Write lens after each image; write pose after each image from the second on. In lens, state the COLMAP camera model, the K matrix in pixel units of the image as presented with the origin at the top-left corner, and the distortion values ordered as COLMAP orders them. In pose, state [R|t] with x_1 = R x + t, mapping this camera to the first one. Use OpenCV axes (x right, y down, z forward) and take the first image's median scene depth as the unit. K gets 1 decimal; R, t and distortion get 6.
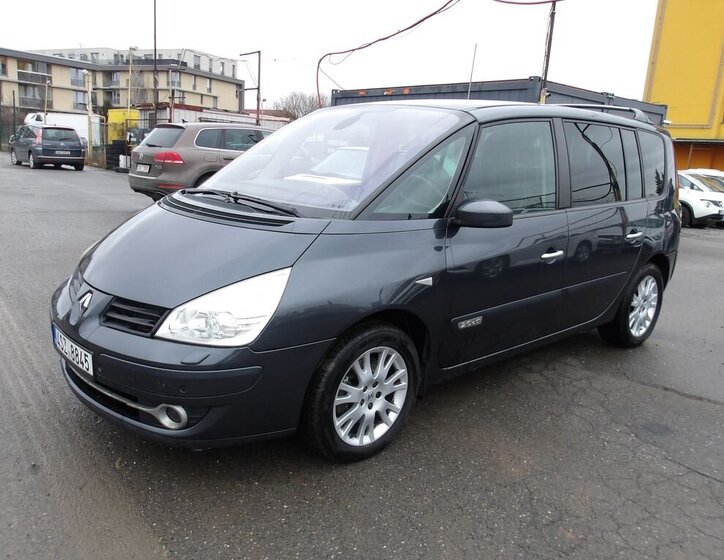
lens RADIAL K [[625.7, 0, 363.5], [0, 625.7, 270.0], [0, 0, 1]] dist [0.000167, 0.013021]
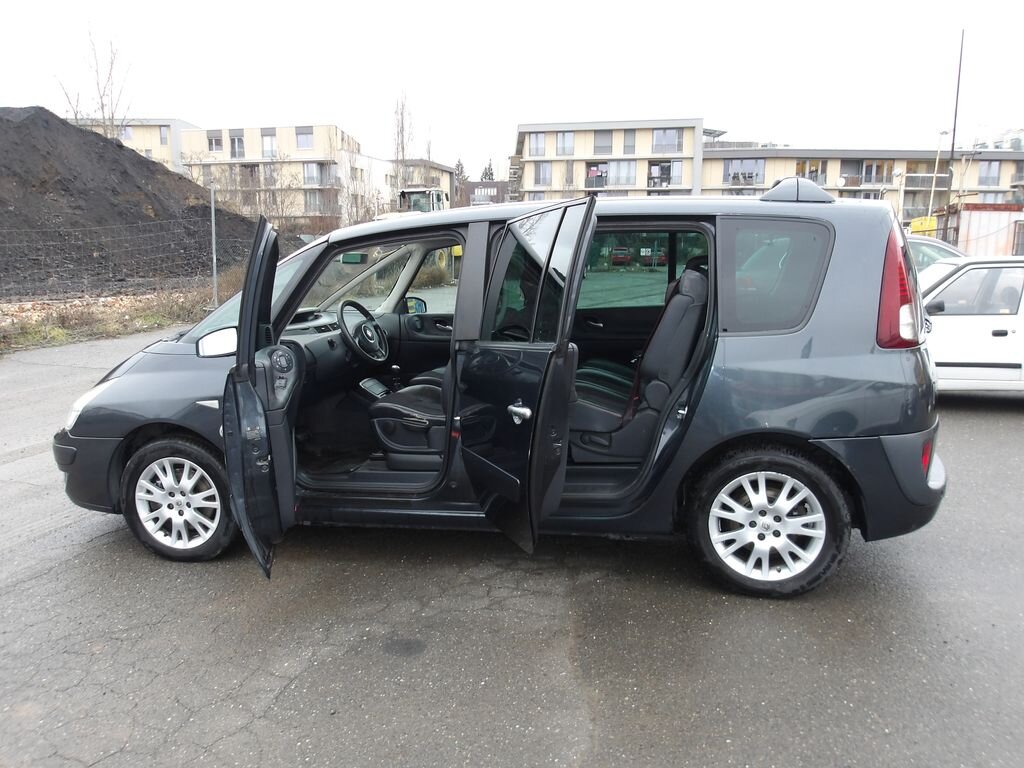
lens RADIAL K [[850.2, 0, 524.1], [0, 850.2, 385.4], [0, 0, 1]] dist [0.000851, -0.005084]
pose [[0.595991, 0.070904, -0.799855, 1.460780], [-0.118217, 0.992988, -0.000062, -0.068799], [0.794241, 0.094594, 0.600194, 0.544568]]
